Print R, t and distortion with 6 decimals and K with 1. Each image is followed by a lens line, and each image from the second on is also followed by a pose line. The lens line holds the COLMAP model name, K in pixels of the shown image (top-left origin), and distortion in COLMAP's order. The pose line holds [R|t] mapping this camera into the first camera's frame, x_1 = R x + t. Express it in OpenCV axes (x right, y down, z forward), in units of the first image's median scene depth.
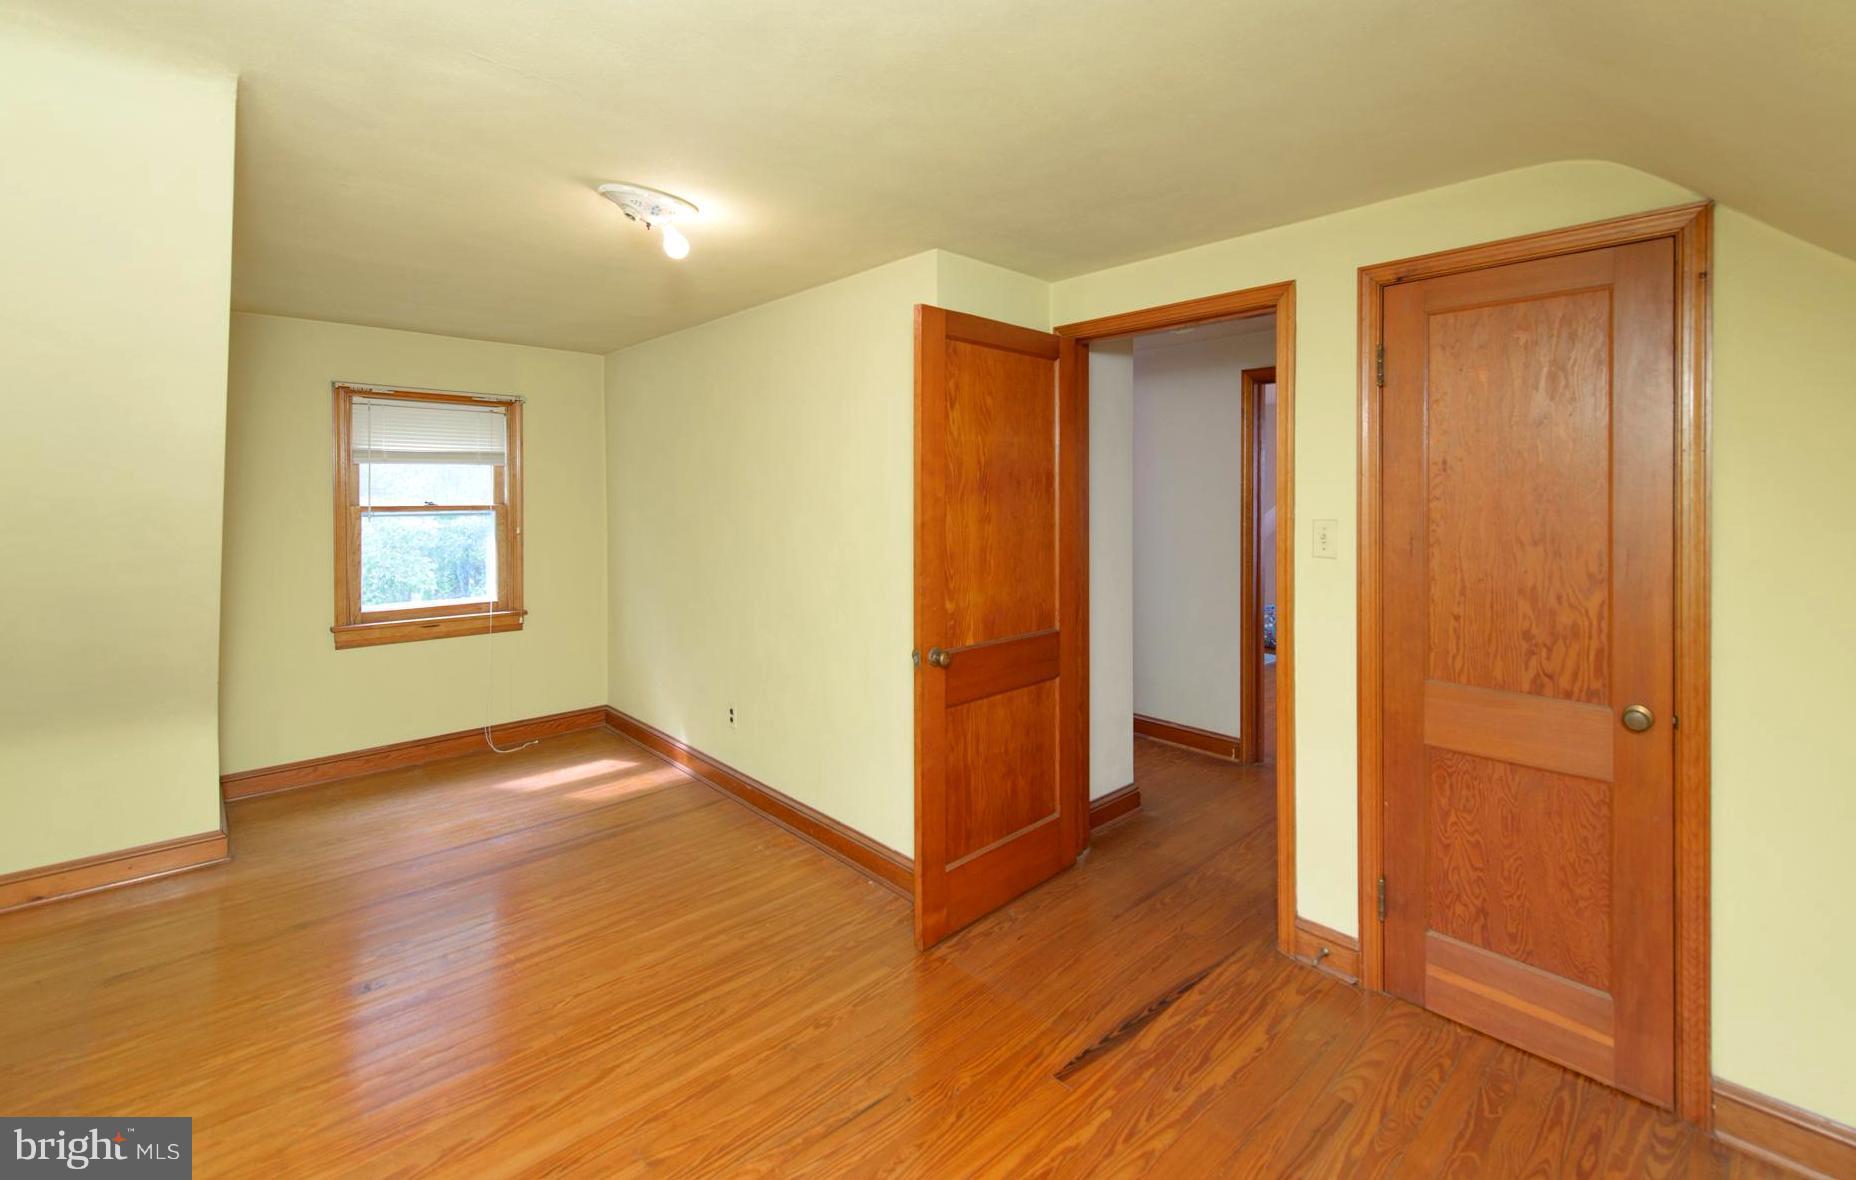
lens RADIAL K [[747.0, 0, 928.0], [0, 747.0, 590.0], [0, 0, 1]] dist [0.000782, 0.000042]
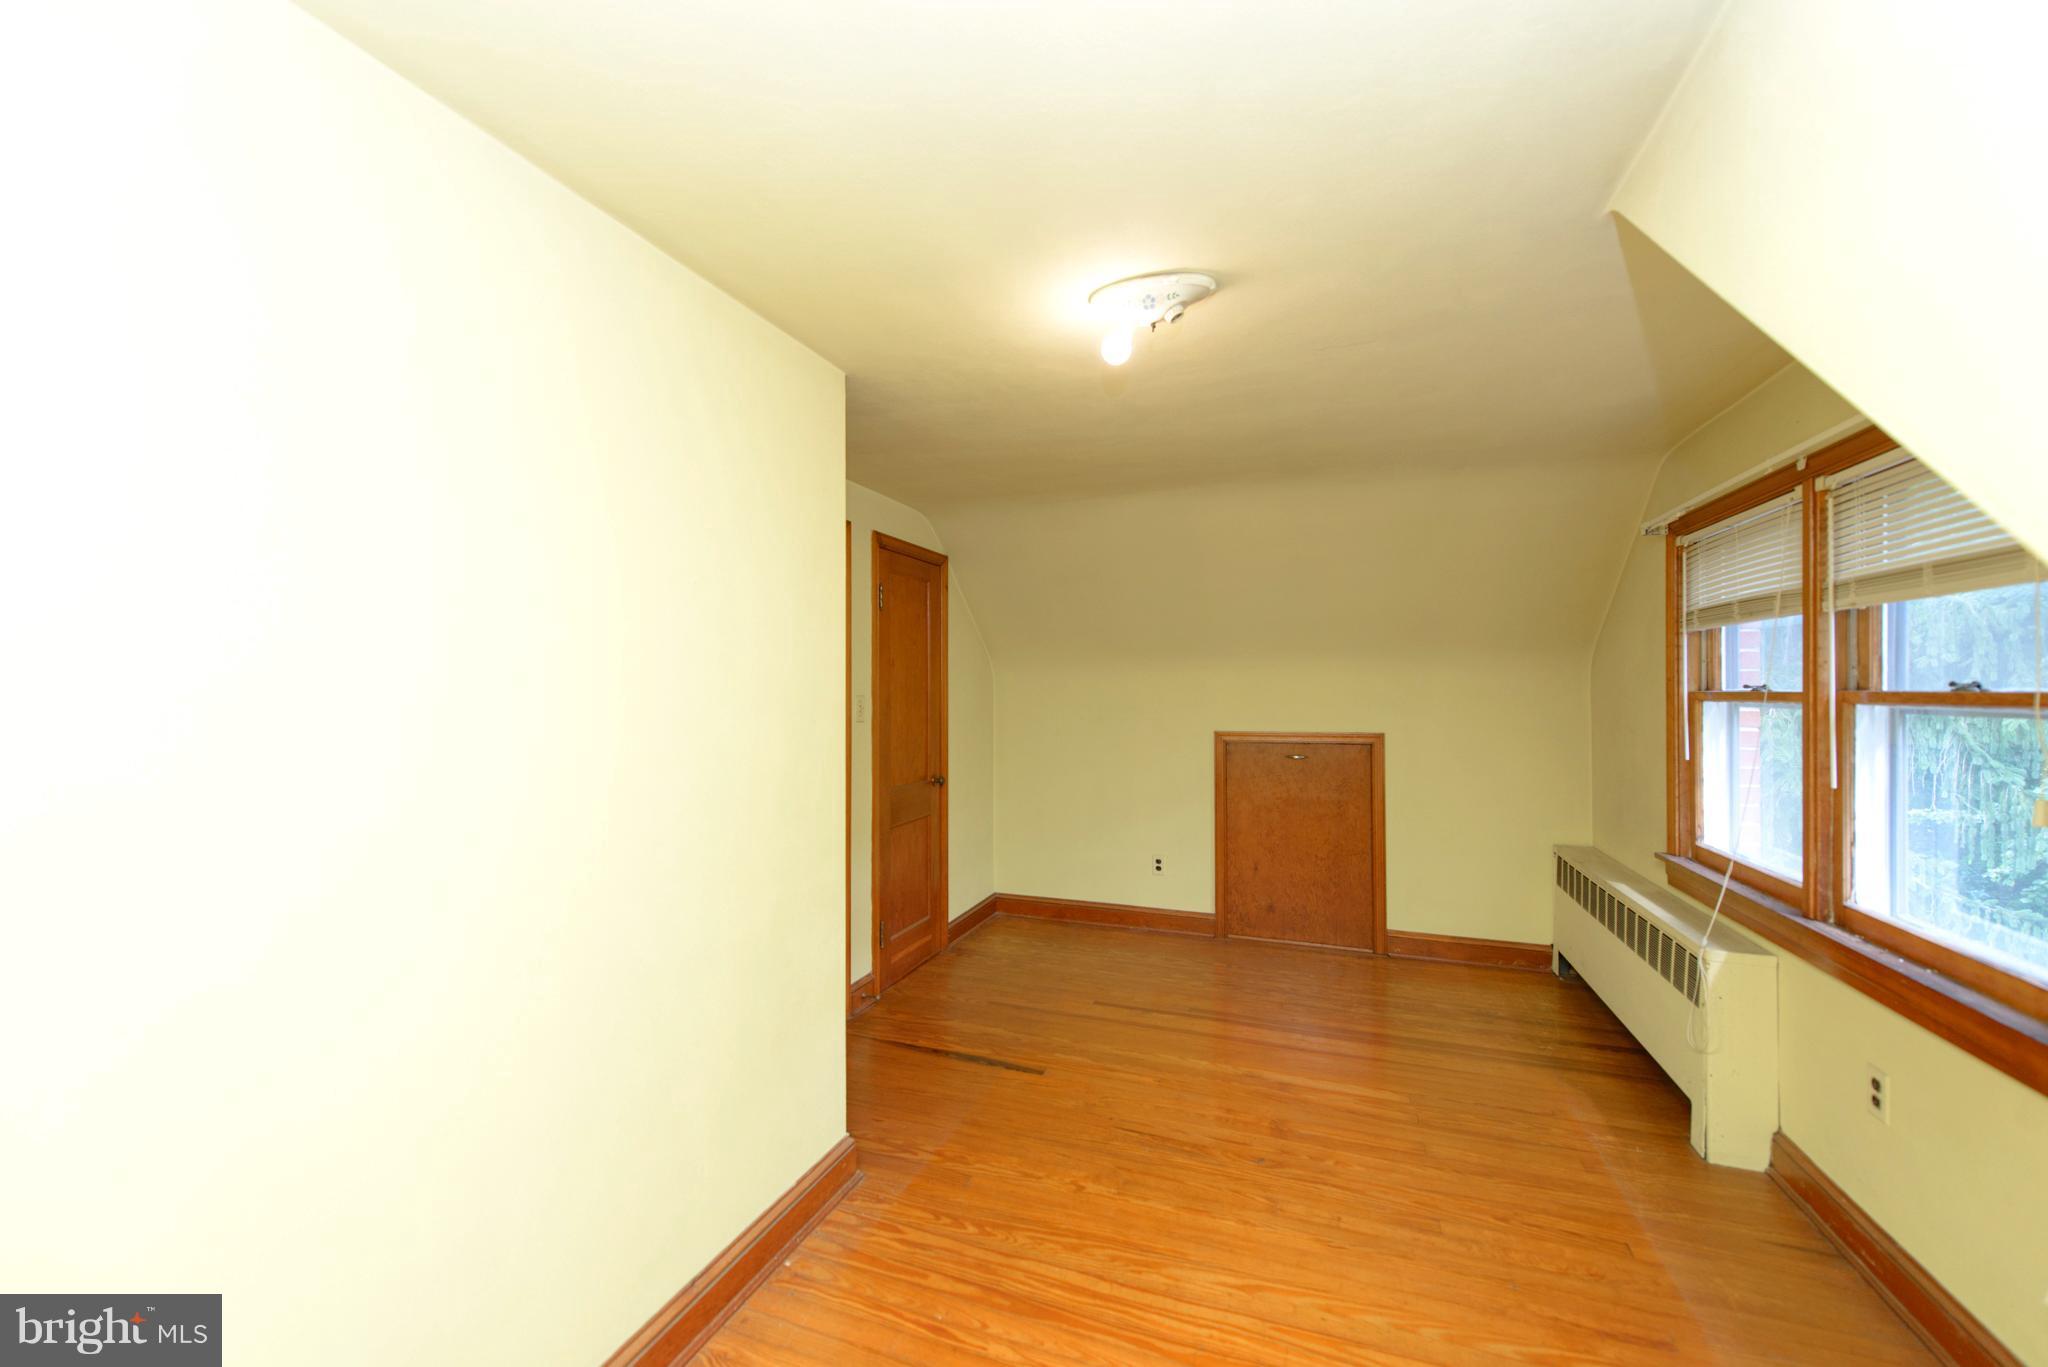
lens RADIAL K [[817.4, 0, 1024.0], [0, 817.4, 683.5], [0, 0, 1]] dist [0.008135, 0.000042]
pose [[-0.447239, -0.006739, 0.894389, -0.691250], [0.102611, 0.992983, 0.058793, -0.120155], [-0.888509, 0.118069, -0.443409, 0.908088]]
